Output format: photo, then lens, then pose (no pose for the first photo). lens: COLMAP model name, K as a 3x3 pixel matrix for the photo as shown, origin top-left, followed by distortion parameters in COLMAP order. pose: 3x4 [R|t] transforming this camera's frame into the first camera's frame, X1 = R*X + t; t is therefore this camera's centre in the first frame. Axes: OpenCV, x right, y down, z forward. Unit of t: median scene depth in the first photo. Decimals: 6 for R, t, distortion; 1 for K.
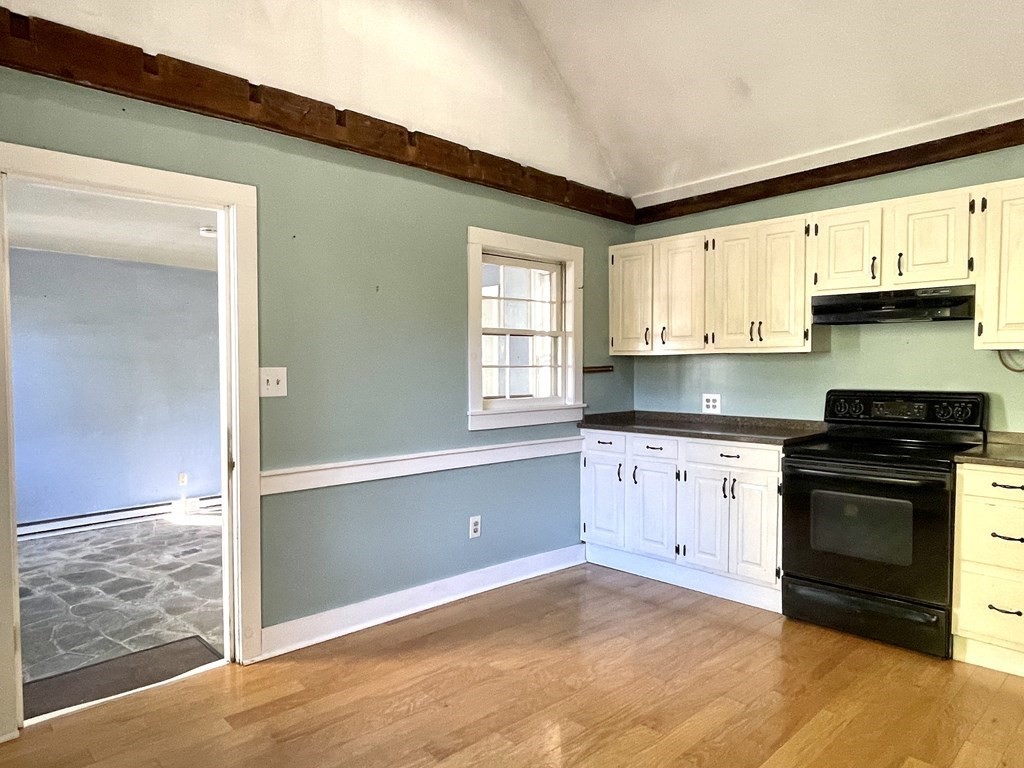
lens RADIAL K [[659.8, 0, 502.8], [0, 659.8, 383.6], [0, 0, 1]] dist [0.005278, -0.006734]
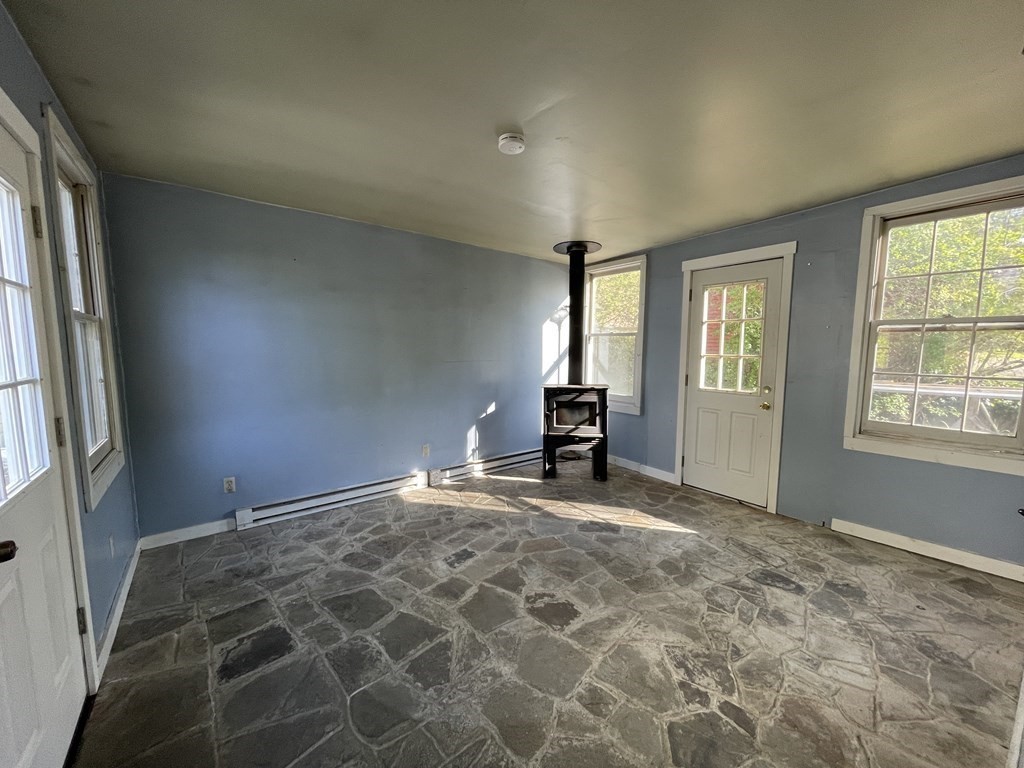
lens RADIAL K [[416.0, 0, 512.3], [0, 416.0, 383.3], [0, 0, 1]] dist [-0.001885, 0.000897]
pose [[0.993569, 0.016311, -0.112048, -0.393839], [-0.009032, 0.997833, 0.065172, -0.000351], [0.112868, -0.063741, 0.991563, 0.549240]]
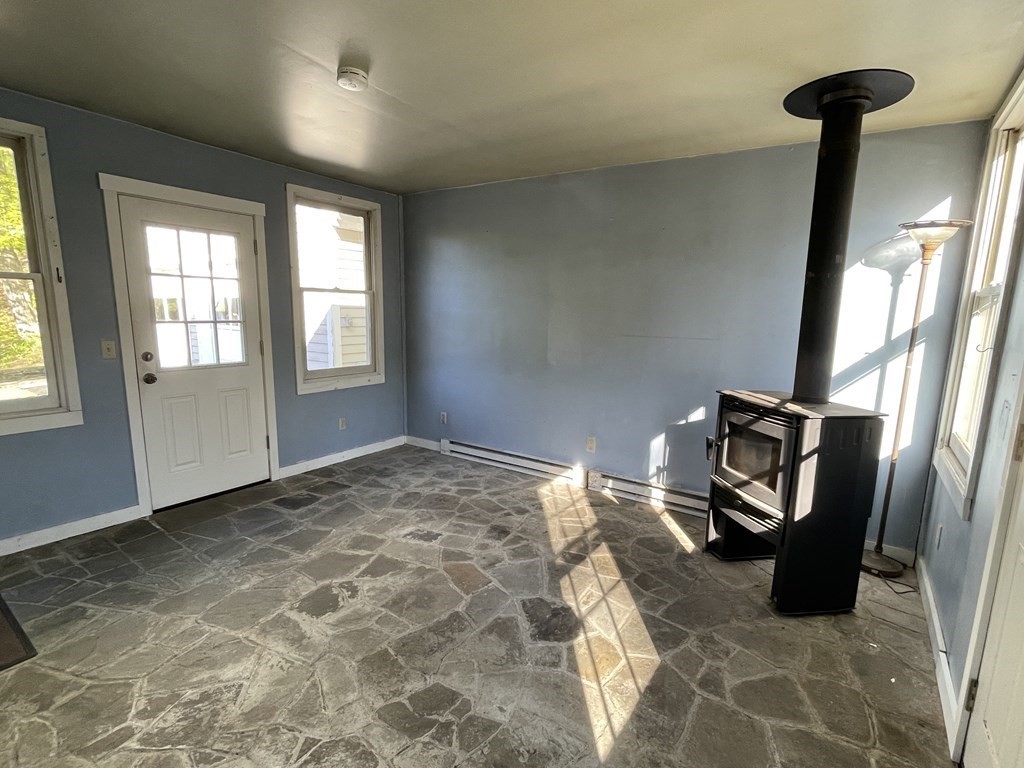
lens RADIAL K [[489.0, 0, 508.2], [0, 489.0, 392.6], [0, 0, 1]] dist [-0.003481, 0.000426]
pose [[0.189140, 0.172681, -0.966647, 0.088707], [-0.048266, 0.984861, 0.166491, -0.018431], [0.980763, 0.015166, 0.194611, 1.086417]]
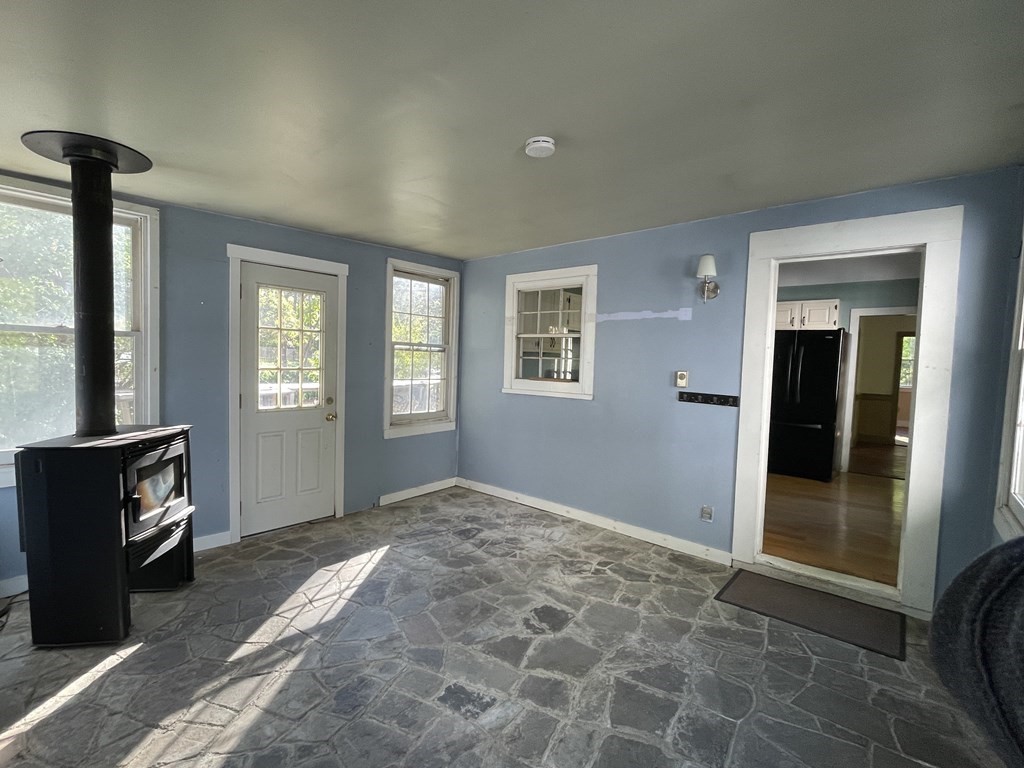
lens RADIAL K [[489.0, 0, 508.0], [0, 489.0, 386.5], [0, 0, 1]] dist [-0.003481, 0.000426]
pose [[-0.119485, -0.053029, 0.991419, -0.950592], [-0.002122, 0.998584, 0.053157, -0.019716], [-0.992834, 0.004247, -0.119428, 1.118604]]
